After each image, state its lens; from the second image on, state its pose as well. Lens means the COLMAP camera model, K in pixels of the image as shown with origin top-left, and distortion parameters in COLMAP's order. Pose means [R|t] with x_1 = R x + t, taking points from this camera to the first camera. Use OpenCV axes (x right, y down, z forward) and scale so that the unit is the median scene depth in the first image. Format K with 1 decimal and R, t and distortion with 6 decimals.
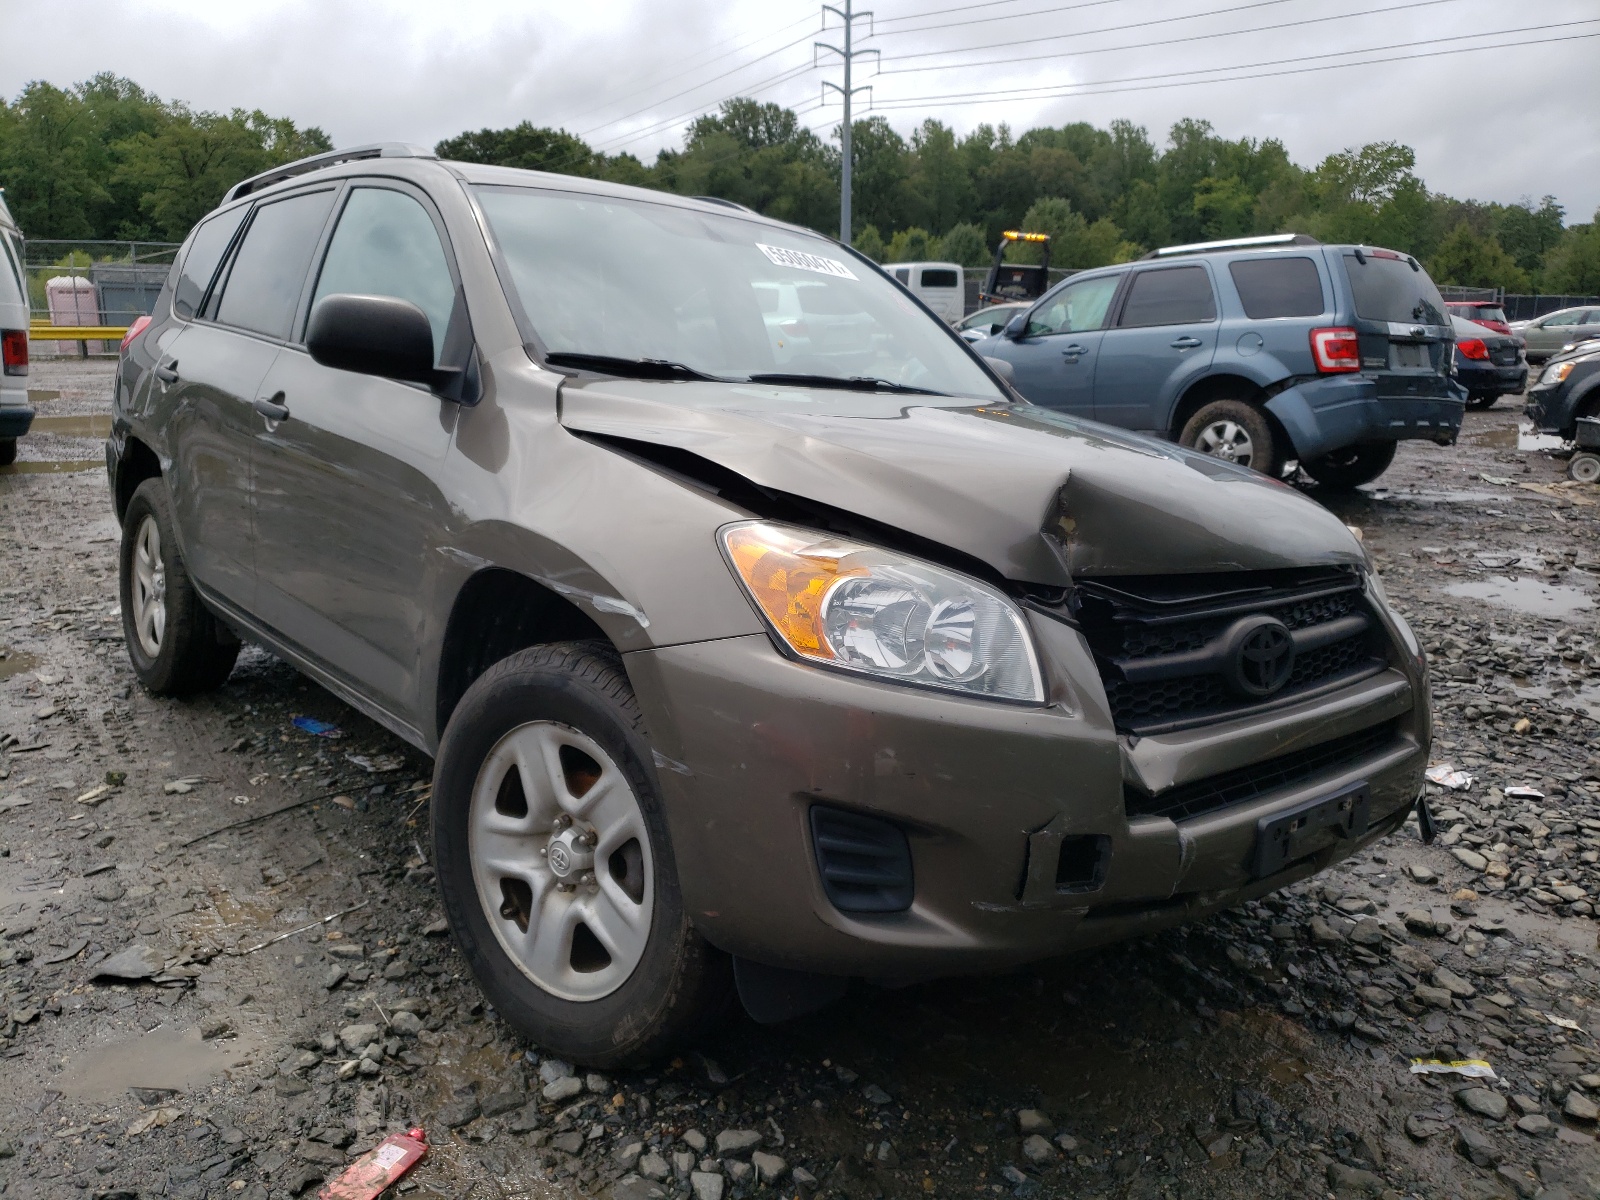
lens RADIAL K [[1246.9, 0, 798.1], [0, 1246.9, 613.3], [0, 0, 1]] dist [0.014393, -0.001595]
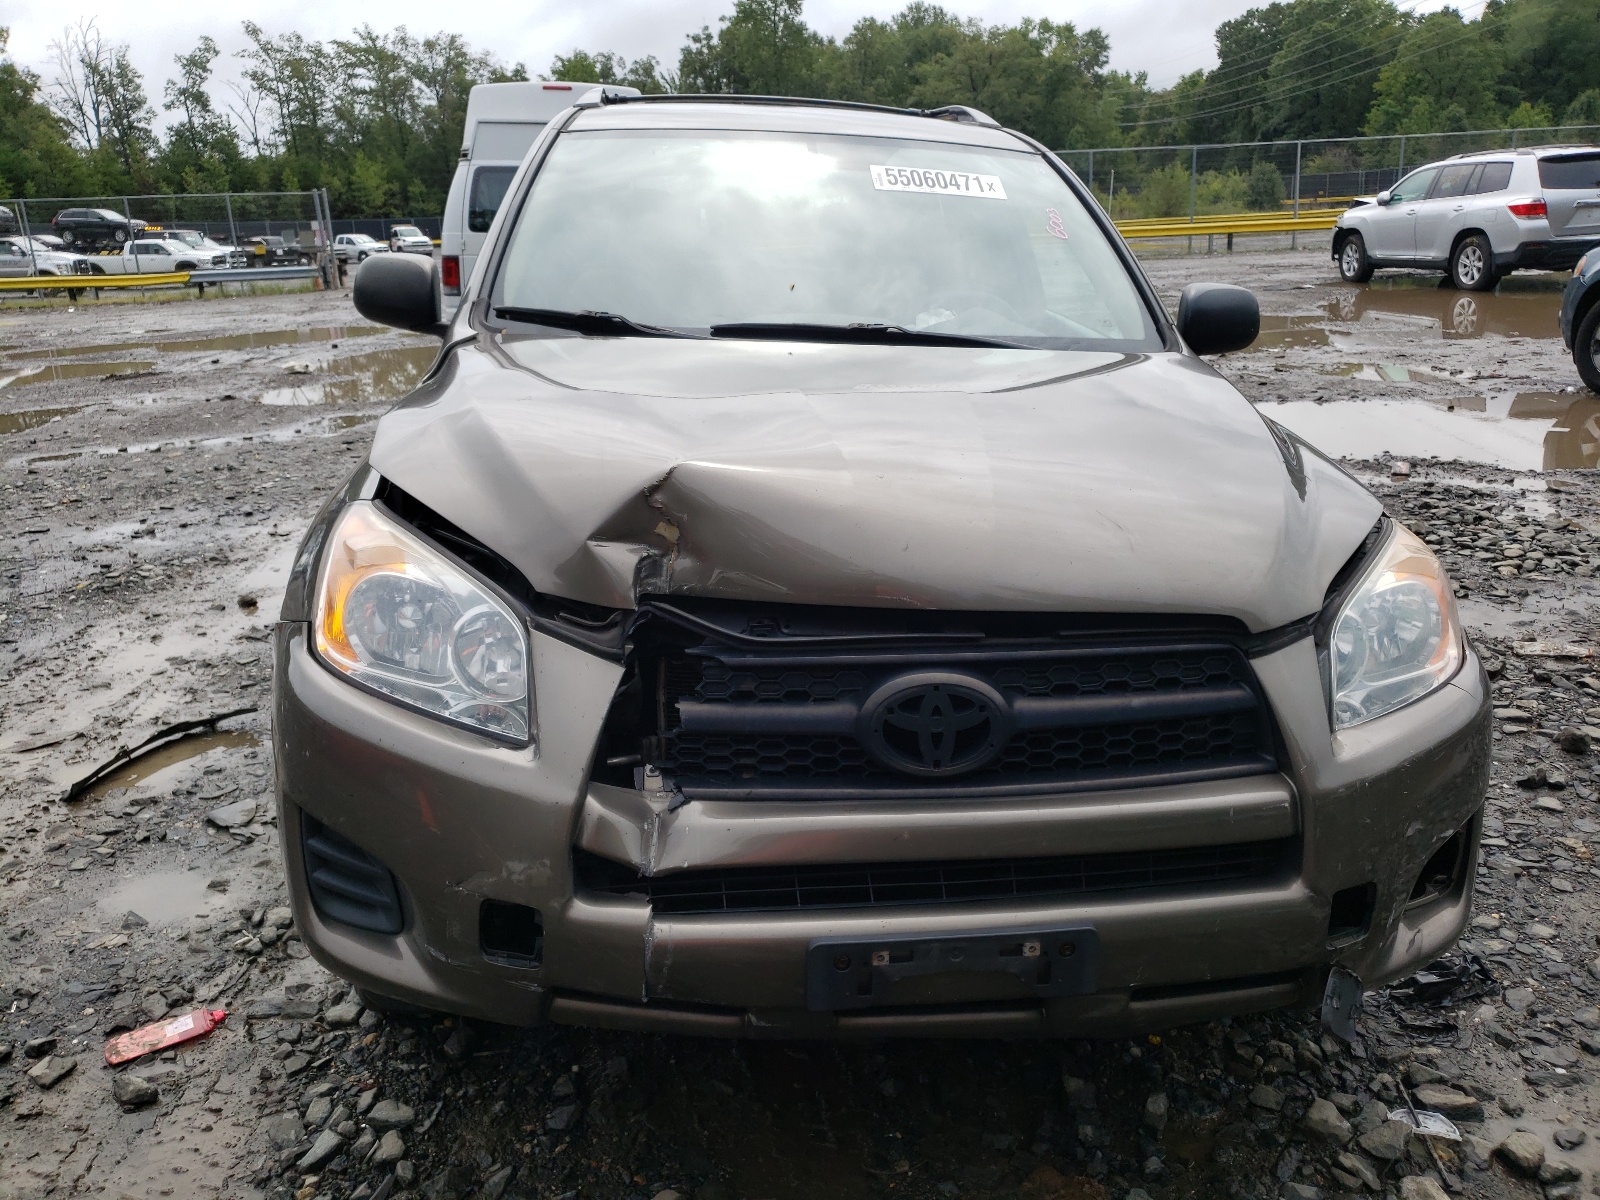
lens RADIAL K [[1246.9, 0, 800.5], [0, 1246.9, 589.3], [0, 0, 1]] dist [0.014393, -0.001595]
pose [[0.840001, 0.109453, -0.531431, 0.562109], [-0.076934, 0.993573, 0.083030, -0.083518], [0.537103, -0.028860, 0.843023, 0.265598]]
